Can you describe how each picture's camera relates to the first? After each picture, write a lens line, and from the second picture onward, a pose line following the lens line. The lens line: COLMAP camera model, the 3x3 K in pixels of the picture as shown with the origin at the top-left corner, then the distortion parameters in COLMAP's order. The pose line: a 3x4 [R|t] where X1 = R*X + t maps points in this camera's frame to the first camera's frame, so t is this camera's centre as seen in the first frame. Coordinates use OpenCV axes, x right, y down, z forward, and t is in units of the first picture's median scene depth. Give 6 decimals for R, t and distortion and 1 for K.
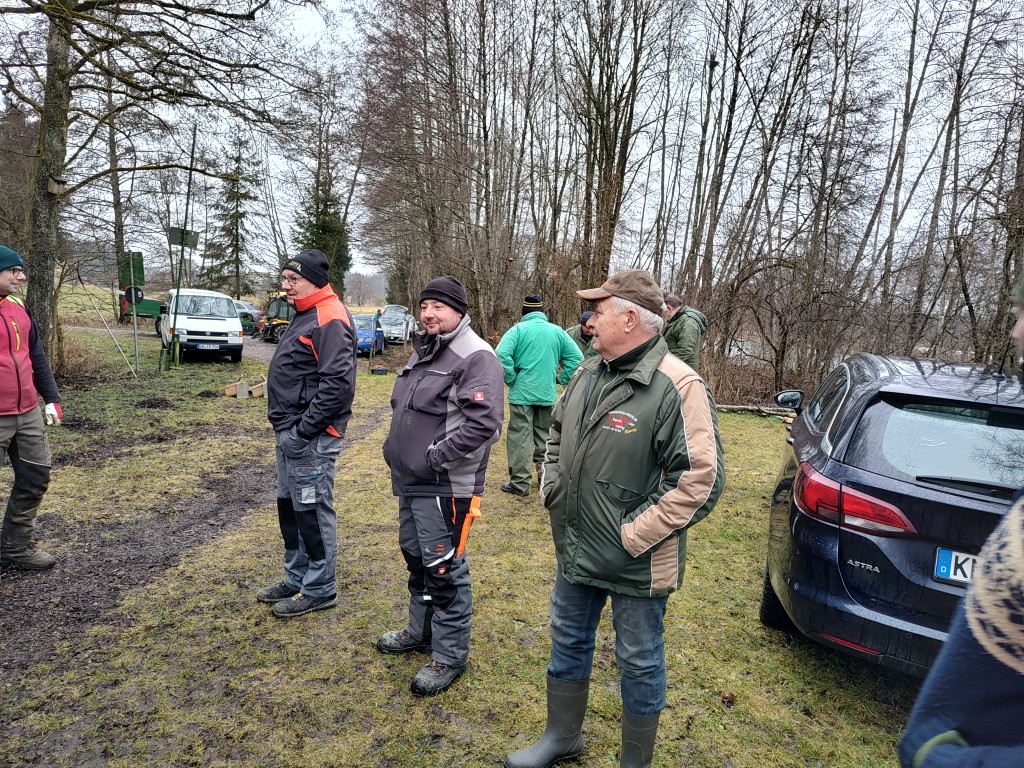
lens RADIAL K [[692.5, 0, 514.7], [0, 692.5, 378.0], [0, 0, 1]] dist [0.037296, -0.031396]
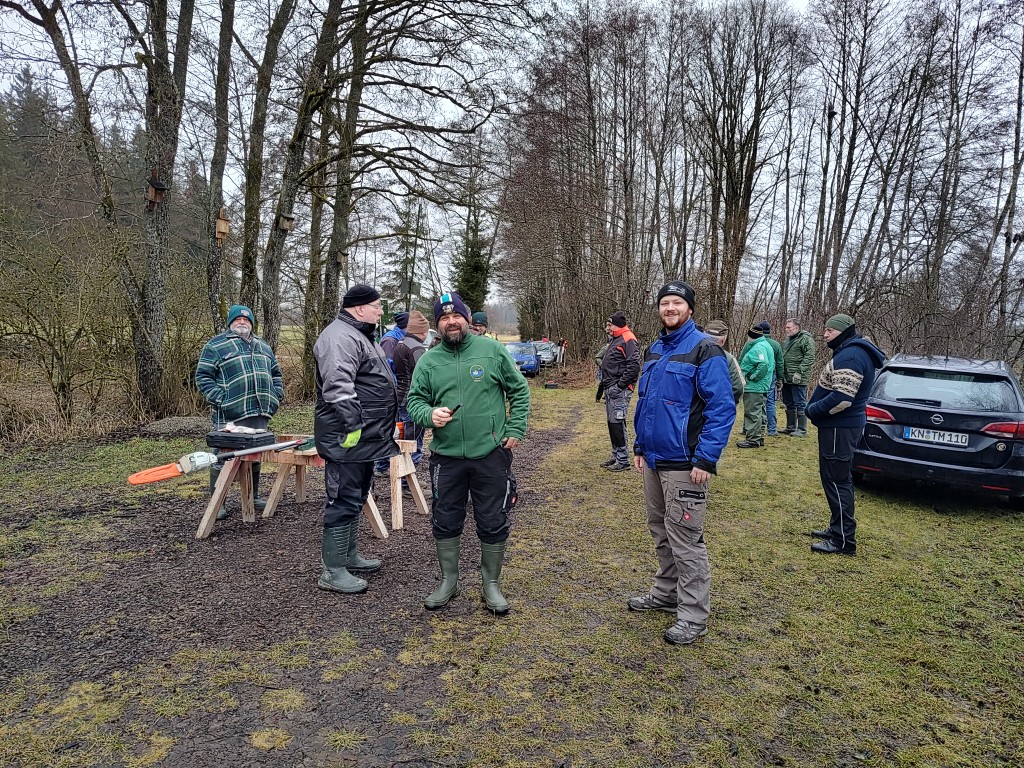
lens RADIAL K [[692.5, 0, 517.0], [0, 692.5, 375.0], [0, 0, 1]] dist [0.037296, -0.031396]
pose [[0.985983, -0.015102, -0.166163, -0.052166], [0.008118, 0.999058, -0.042628, 0.024378], [0.166650, 0.040682, 0.985177, -0.261444]]
